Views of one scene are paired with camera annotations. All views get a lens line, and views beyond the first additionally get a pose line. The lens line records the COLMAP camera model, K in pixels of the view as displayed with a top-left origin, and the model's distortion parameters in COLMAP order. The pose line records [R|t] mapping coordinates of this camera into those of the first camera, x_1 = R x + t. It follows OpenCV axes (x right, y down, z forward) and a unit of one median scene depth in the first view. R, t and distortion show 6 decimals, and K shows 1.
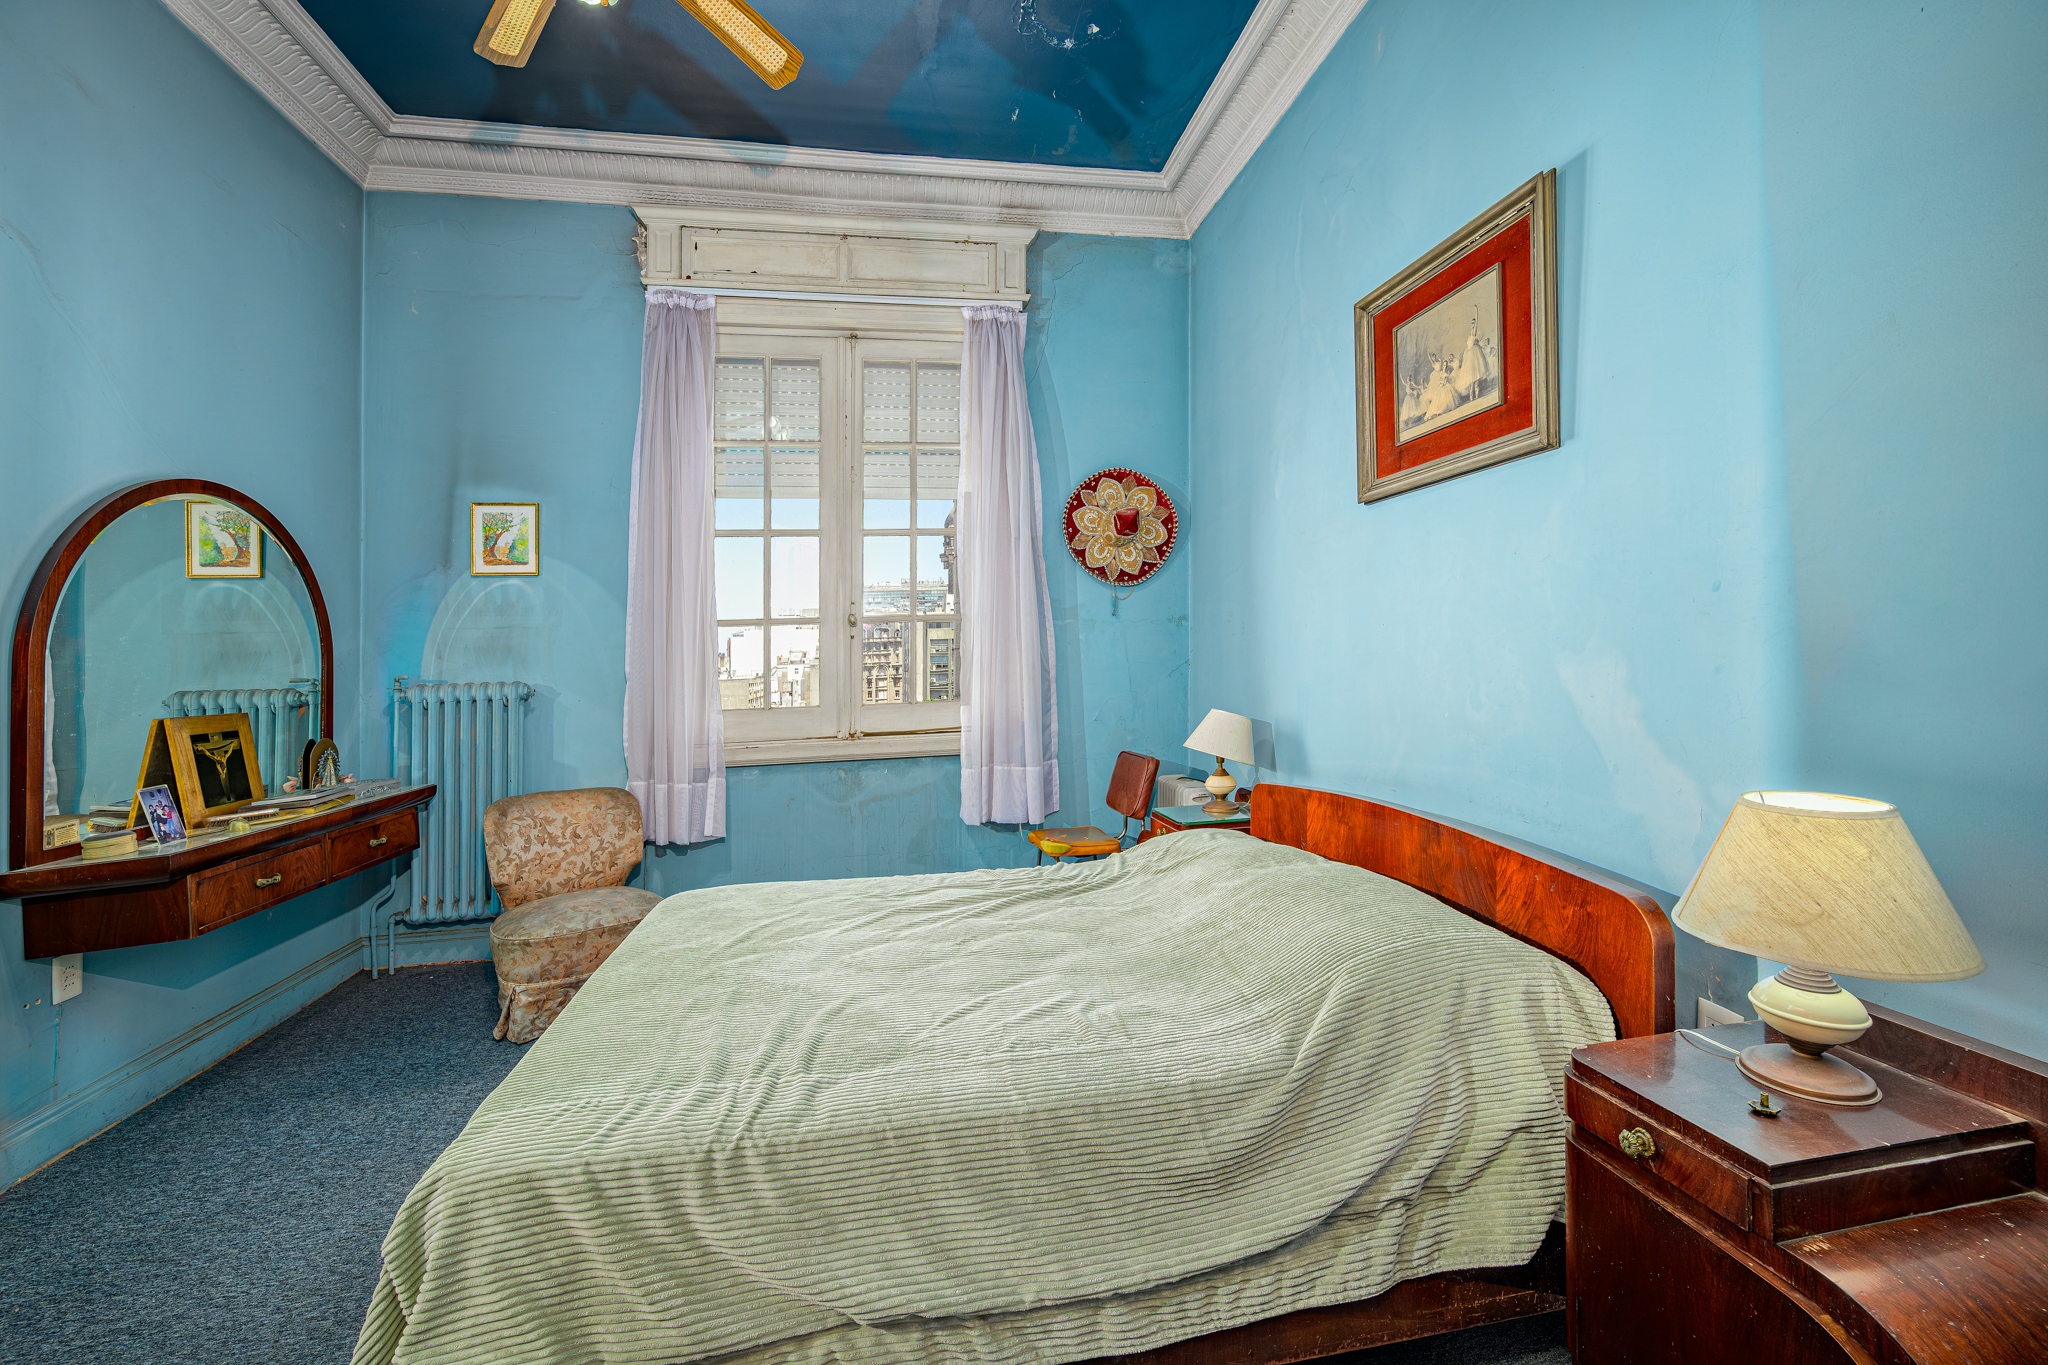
lens RADIAL K [[820.4, 0, 1024.0], [0, 820.4, 682.5], [0, 0, 1]] dist [0.000513, 0.000444]
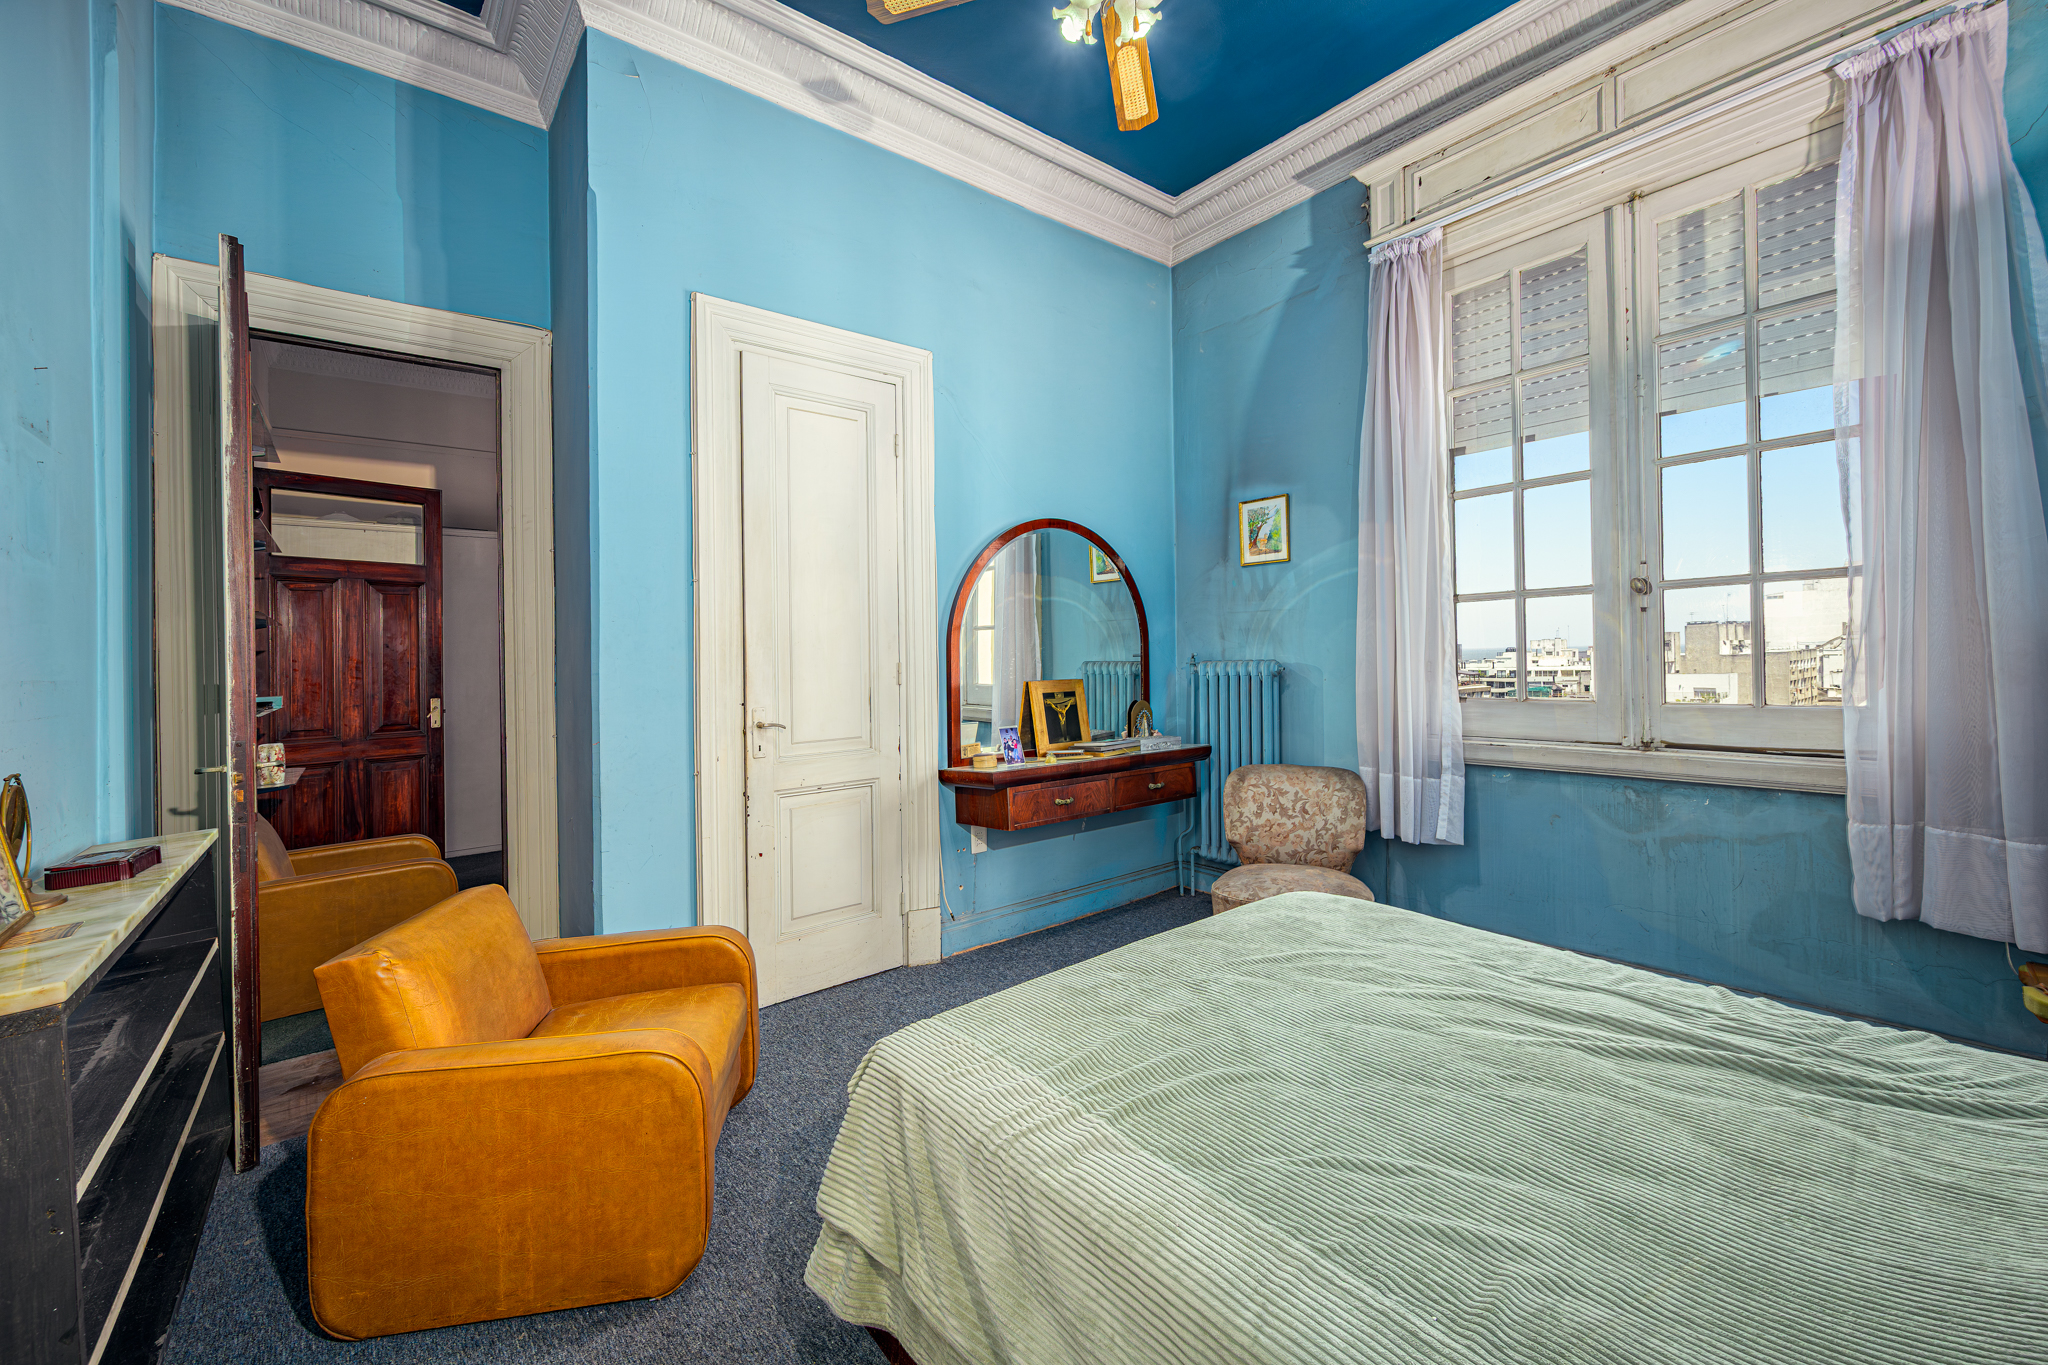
lens RADIAL K [[818.4, 0, 1025.7], [0, 818.4, 648.9], [0, 0, 1]] dist [0.000017, 0.000345]
pose [[0.479870, 0.013174, -0.877240, 0.189599], [-0.017988, 0.999825, 0.005175, -0.016298], [0.877155, 0.013296, 0.480023, 0.200323]]
